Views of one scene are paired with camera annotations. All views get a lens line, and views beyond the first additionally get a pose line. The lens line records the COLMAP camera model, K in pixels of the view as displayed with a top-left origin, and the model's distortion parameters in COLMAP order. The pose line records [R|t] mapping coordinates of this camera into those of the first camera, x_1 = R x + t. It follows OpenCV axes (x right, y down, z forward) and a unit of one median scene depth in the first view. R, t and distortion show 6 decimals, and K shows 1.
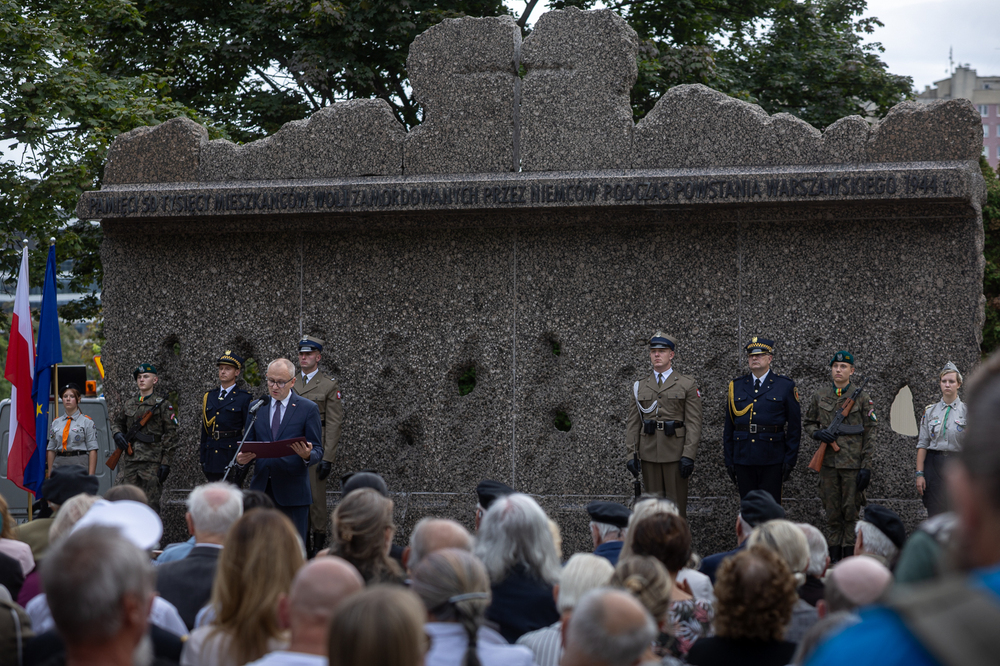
lens RADIAL K [[654.2, 0, 501.1], [0, 654.2, 336.2], [0, 0, 1]] dist [-0.002032, 0.003296]
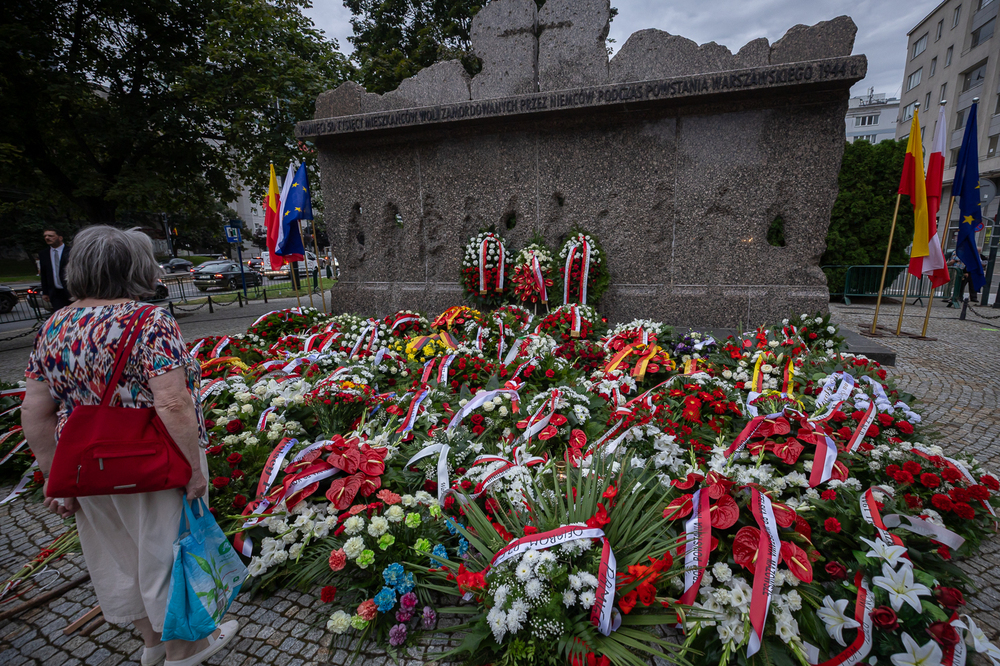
lens RADIAL K [[654.2, 0, 498.9], [0, 654.2, 334.5], [0, 0, 1]] dist [-0.002032, 0.003296]
pose [[0.992887, -0.008393, -0.118763, 0.113507], [0.037974, 0.967738, 0.249082, -0.074513], [0.112841, -0.251820, 0.961173, -0.742555]]
